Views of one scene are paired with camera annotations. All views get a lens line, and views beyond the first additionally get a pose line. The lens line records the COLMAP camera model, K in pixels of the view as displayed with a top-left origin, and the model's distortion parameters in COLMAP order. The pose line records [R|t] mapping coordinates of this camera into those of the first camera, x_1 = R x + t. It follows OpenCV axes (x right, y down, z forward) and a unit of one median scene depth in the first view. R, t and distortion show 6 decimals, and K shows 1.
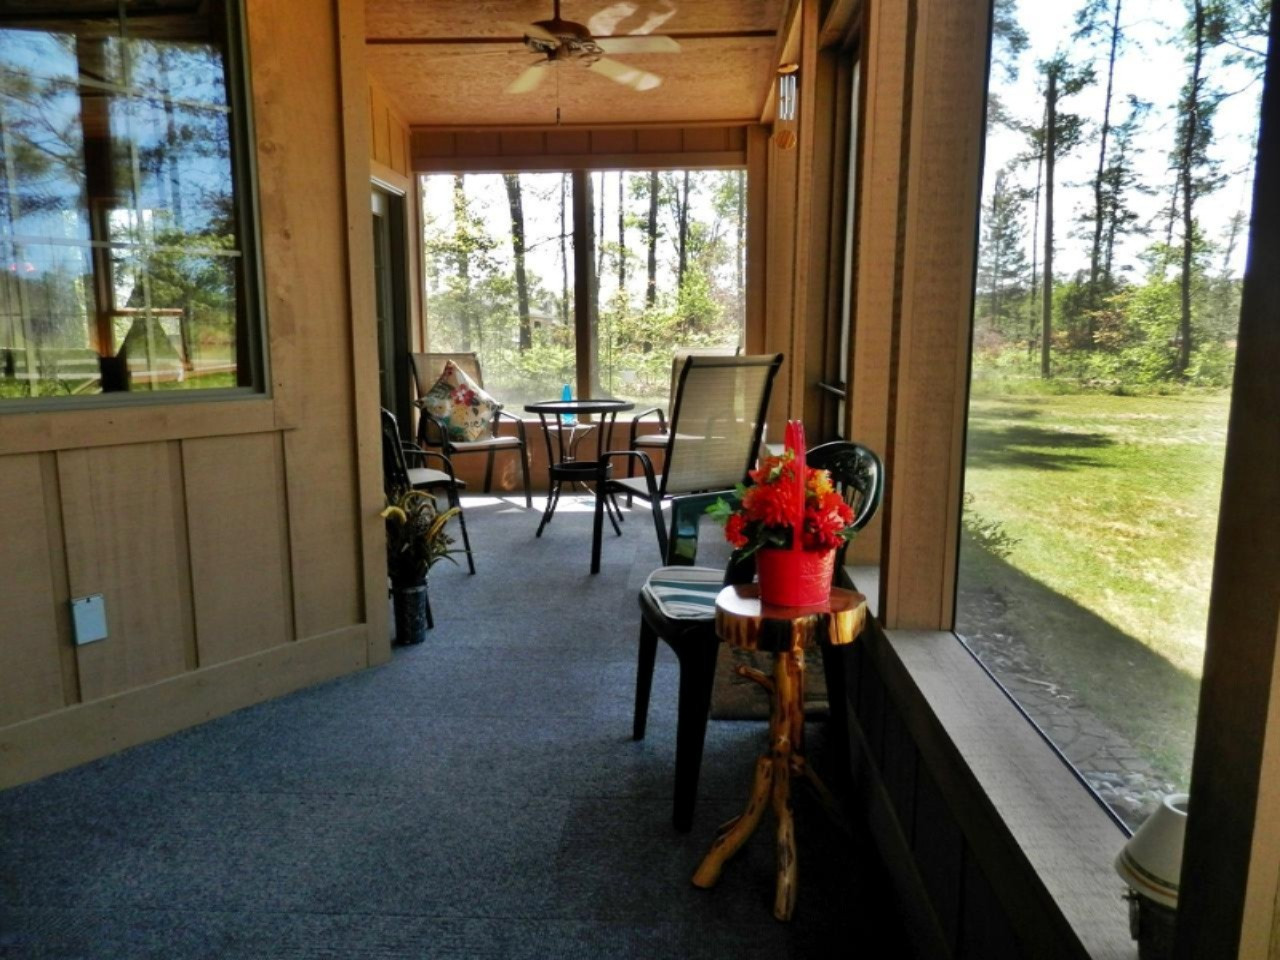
lens RADIAL K [[941.7, 0, 638.1], [0, 941.7, 487.0], [0, 0, 1]] dist [0.000255, -0.005999]
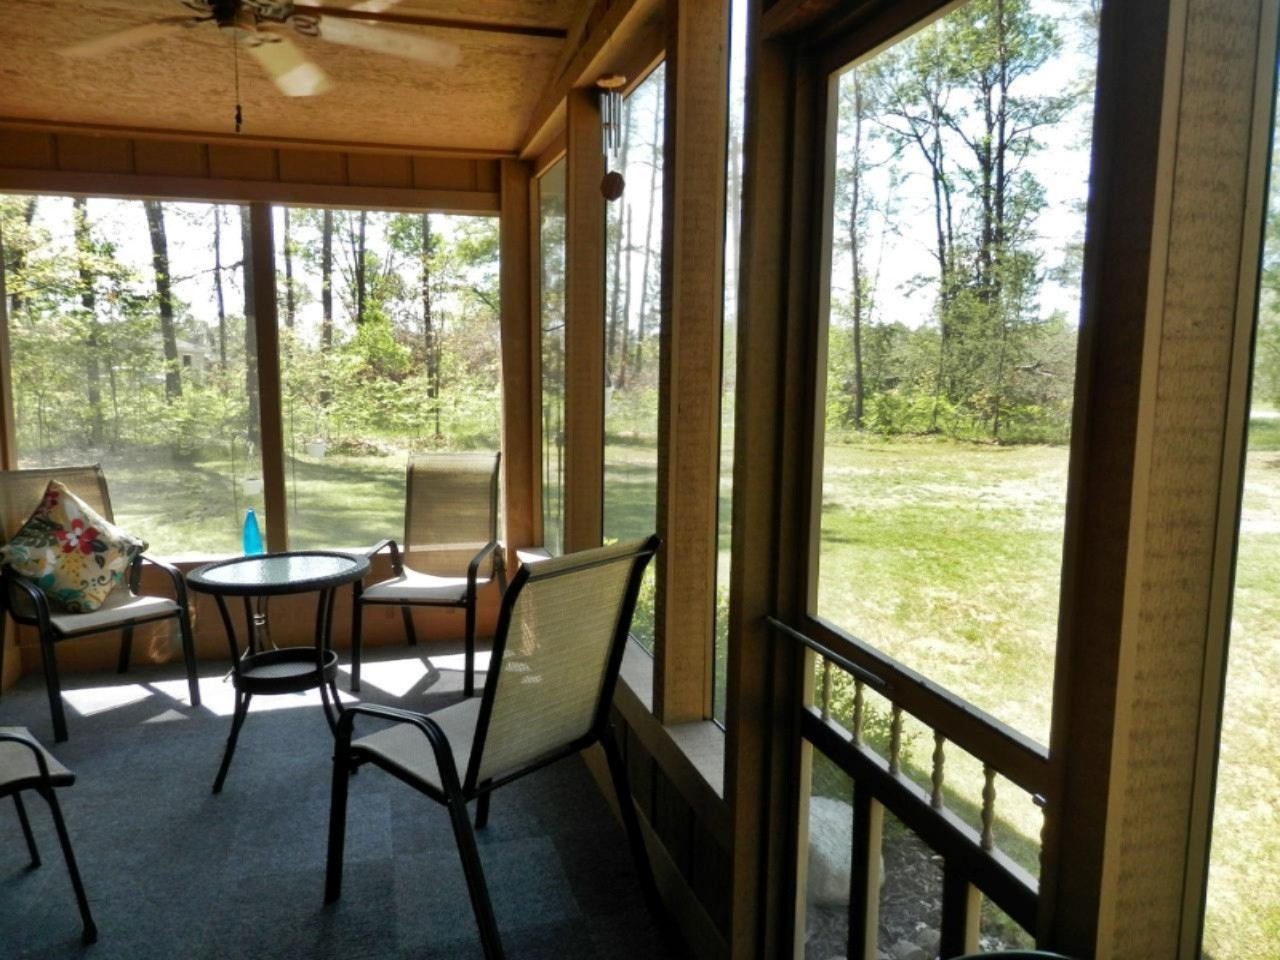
lens RADIAL K [[941.7, 0, 635.9], [0, 941.7, 477.4], [0, 0, 1]] dist [0.000255, -0.005999]
pose [[0.943371, -0.029496, 0.330426, -0.034584], [0.043585, 0.998425, -0.035311, -0.091325], [-0.328864, 0.047713, 0.943171, 0.246606]]
